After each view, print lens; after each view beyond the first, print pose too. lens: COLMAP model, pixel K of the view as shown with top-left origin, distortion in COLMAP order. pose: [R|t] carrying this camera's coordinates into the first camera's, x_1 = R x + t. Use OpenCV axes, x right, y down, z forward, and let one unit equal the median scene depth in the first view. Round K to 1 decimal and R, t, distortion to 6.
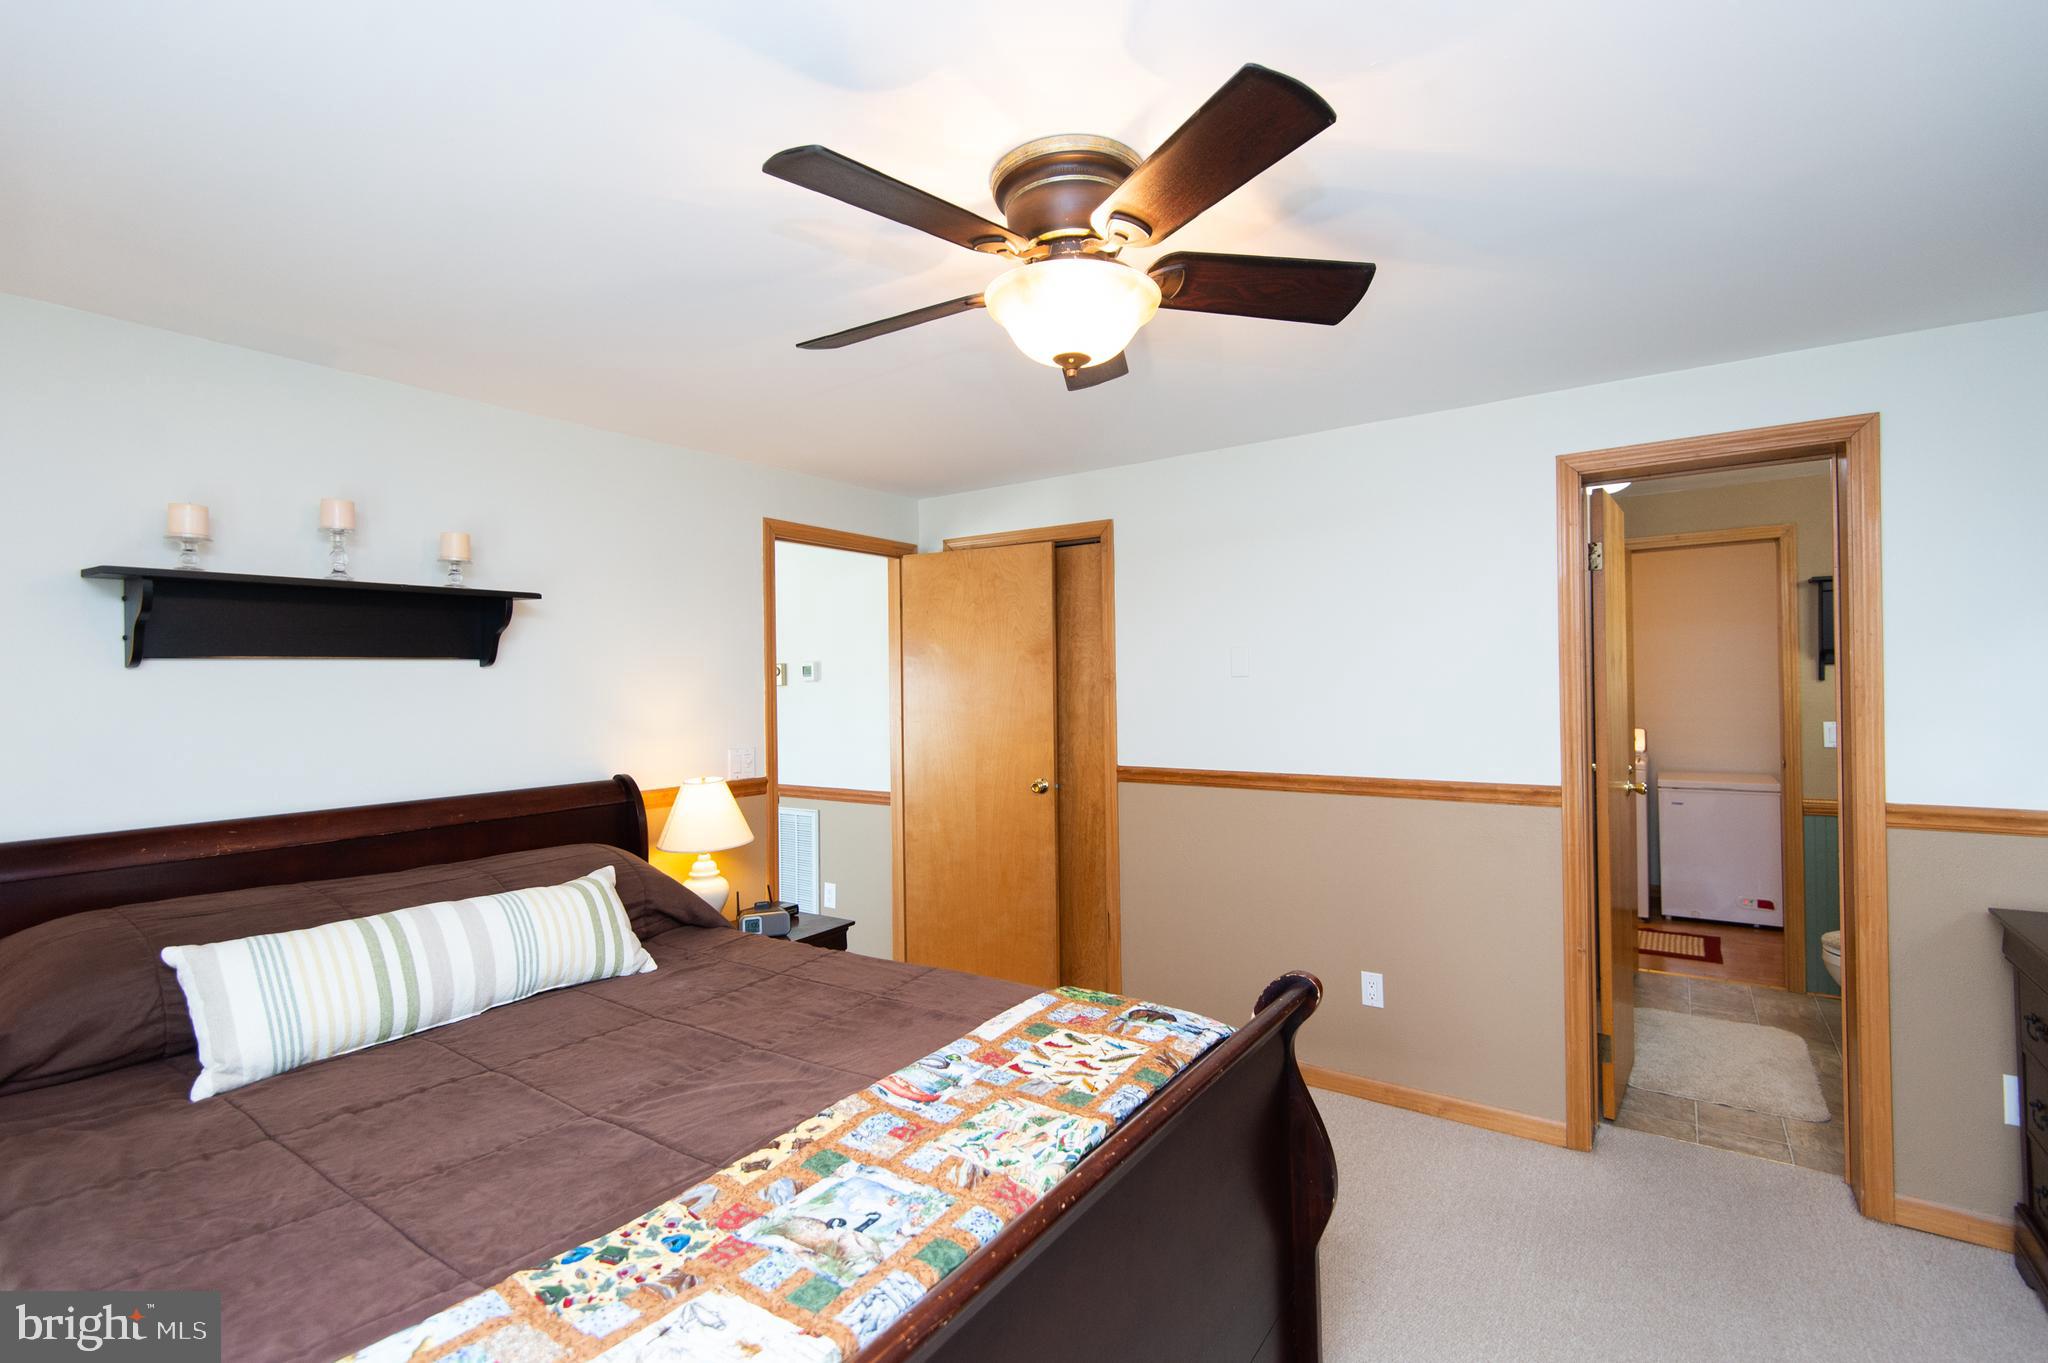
lens RADIAL K [[935.1, 0, 1028.1], [0, 935.1, 678.4], [0, 0, 1]] dist [0.040442, -0.023916]
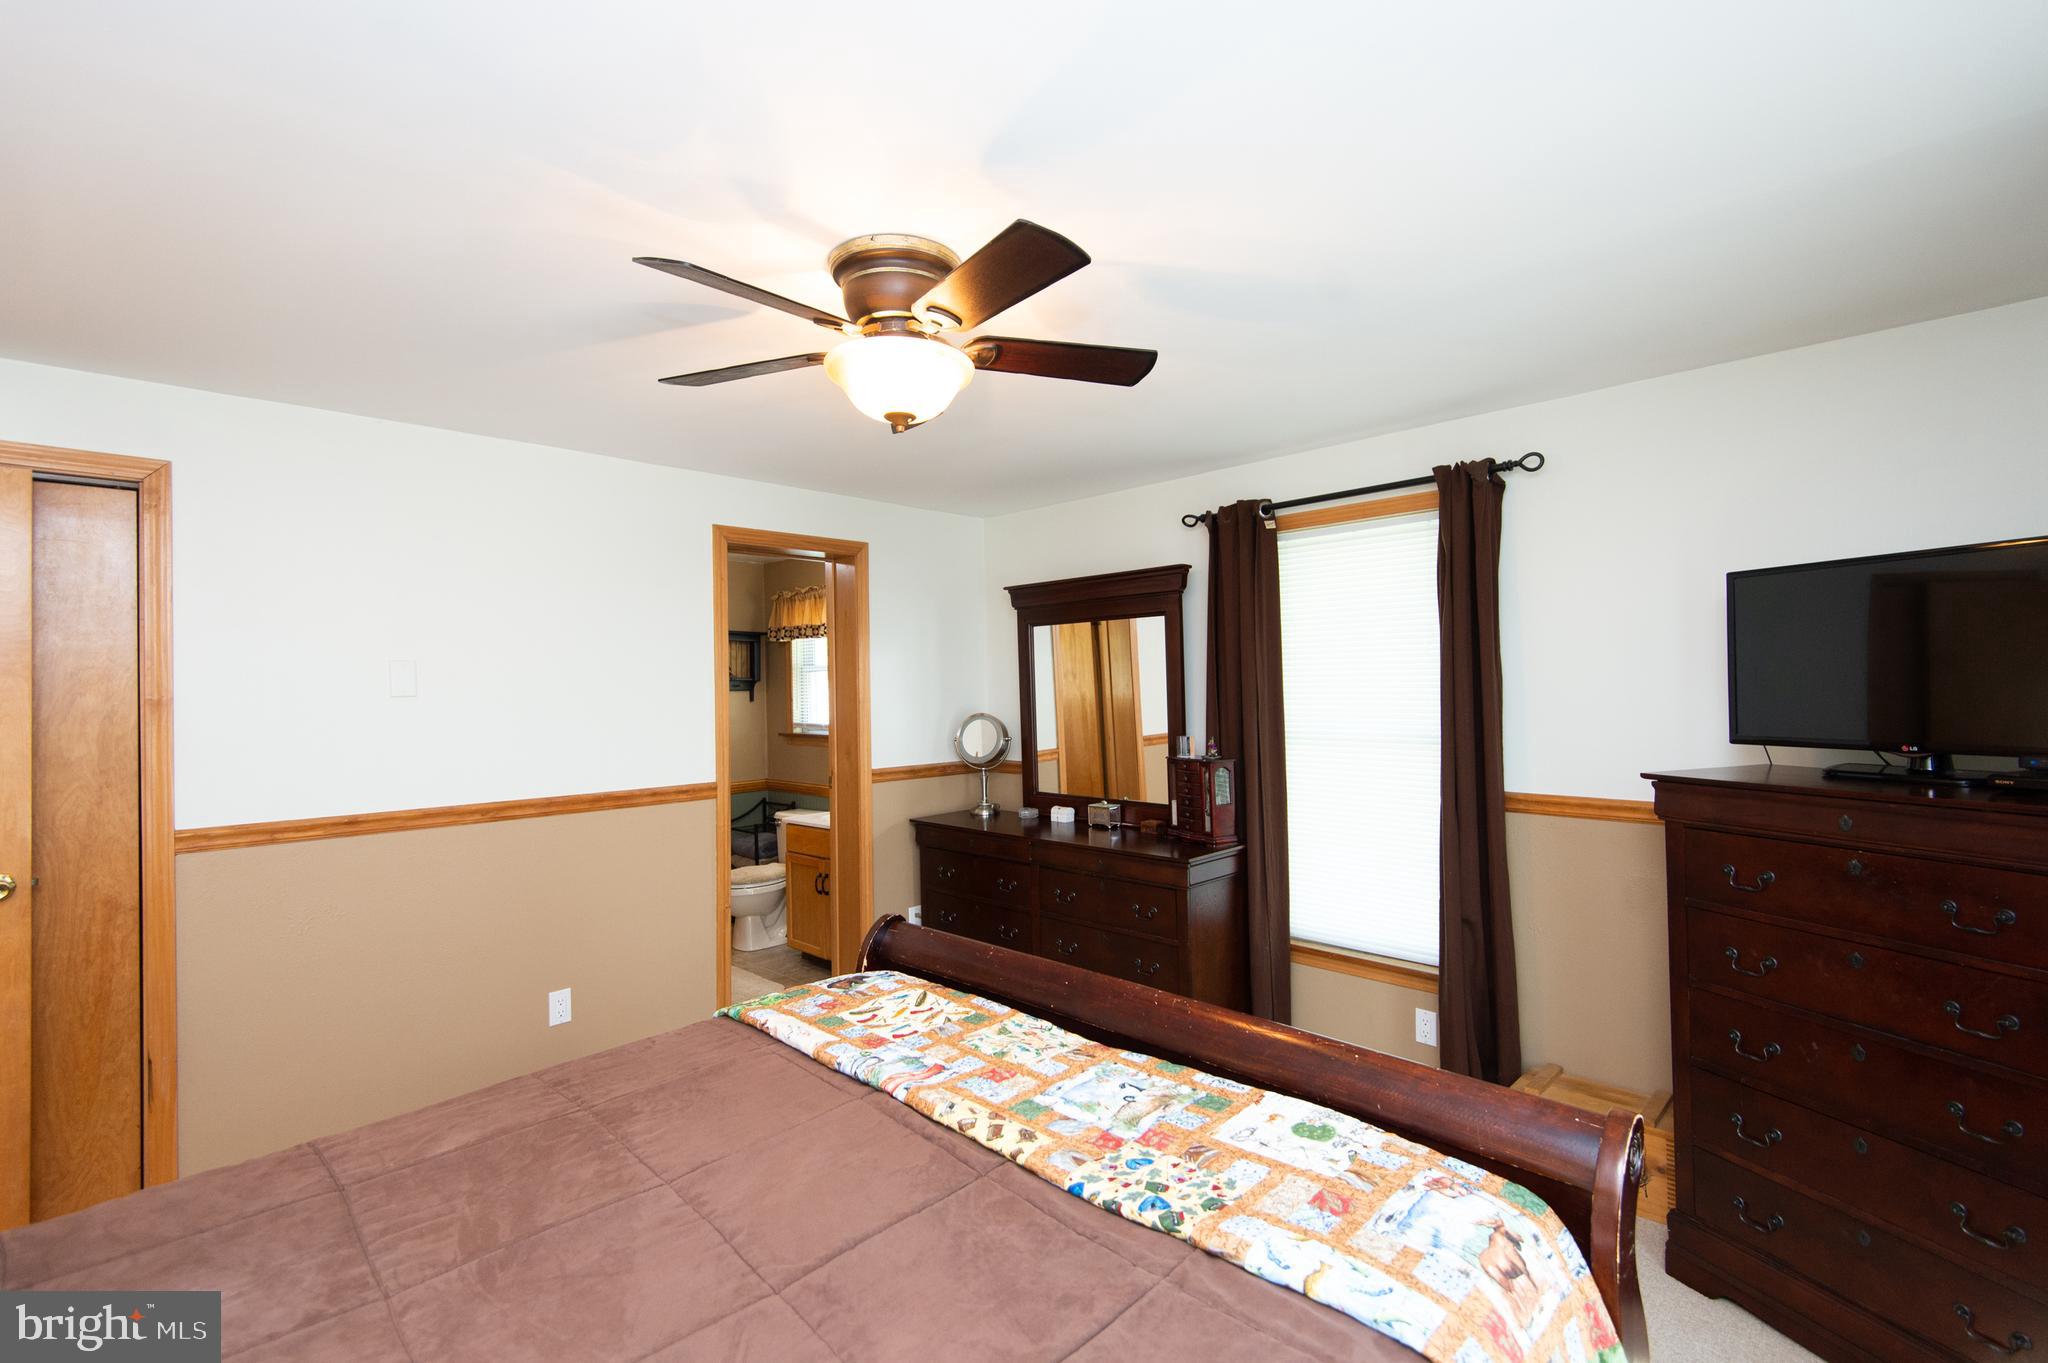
lens RADIAL K [[935.1, 0, 1028.1], [0, 935.1, 678.4], [0, 0, 1]] dist [0.040442, -0.023916]
pose [[0.160123, 0.026010, 0.986754, -1.097609], [0.011079, 0.999542, -0.028145, 0.025776], [-0.987035, 0.015439, 0.159762, 0.669953]]
